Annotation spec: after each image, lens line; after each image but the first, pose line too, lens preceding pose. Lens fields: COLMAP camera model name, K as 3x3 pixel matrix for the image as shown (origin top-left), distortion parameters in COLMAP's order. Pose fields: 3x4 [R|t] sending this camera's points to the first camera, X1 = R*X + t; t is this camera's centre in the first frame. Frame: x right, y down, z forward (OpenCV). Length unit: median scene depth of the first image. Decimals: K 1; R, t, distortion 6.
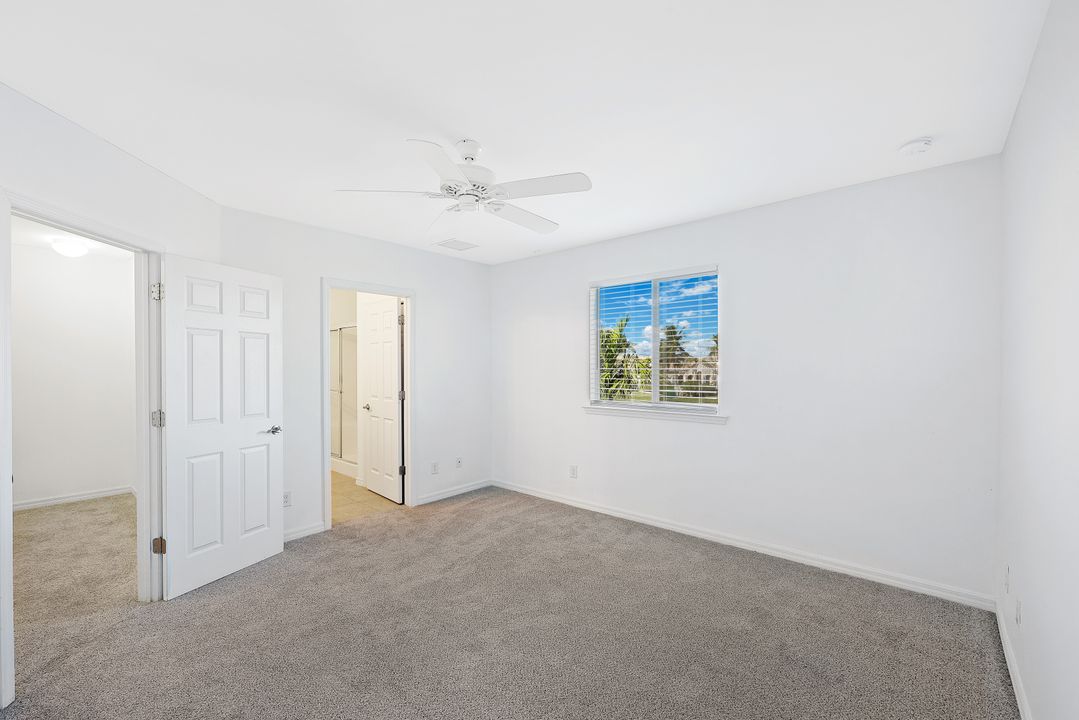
lens RADIAL K [[444.5, 0, 543.2], [0, 444.5, 365.9], [0, 0, 1]] dist [-0.002188, 0.000908]
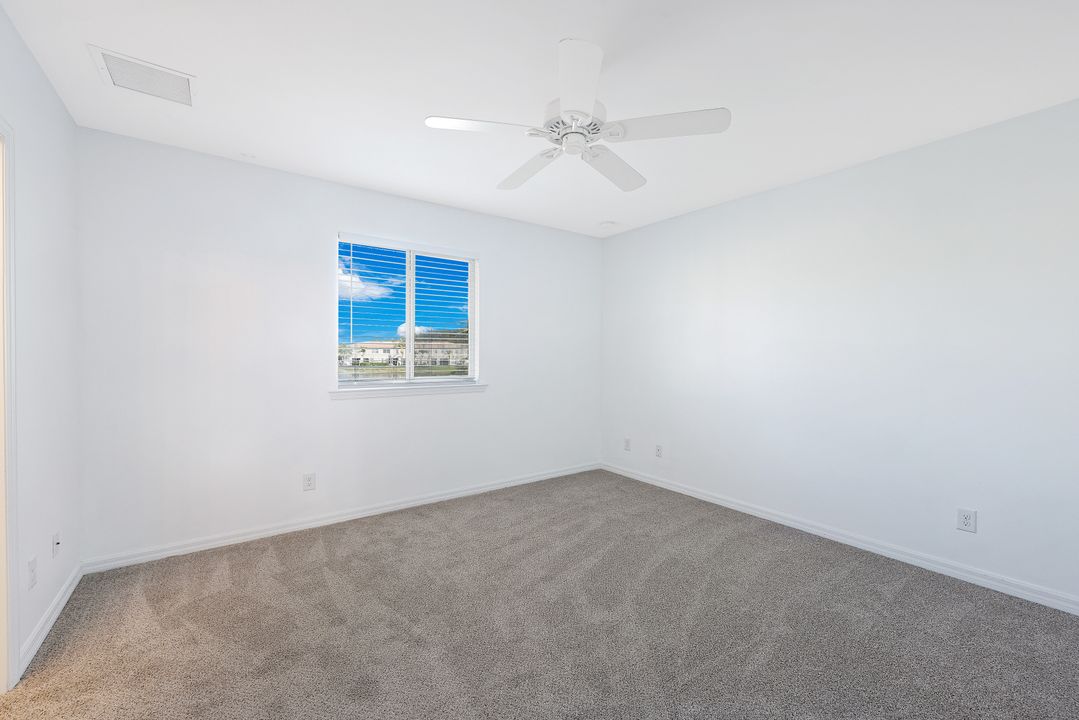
lens RADIAL K [[444.5, 0, 513.9], [0, 444.5, 366.4], [0, 0, 1]] dist [-0.002188, 0.000908]
pose [[0.245602, -0.014511, 0.969262, -0.598488], [0.005395, 0.999893, 0.013603, 0.043232], [-0.969356, 0.001888, 0.245654, 0.534140]]
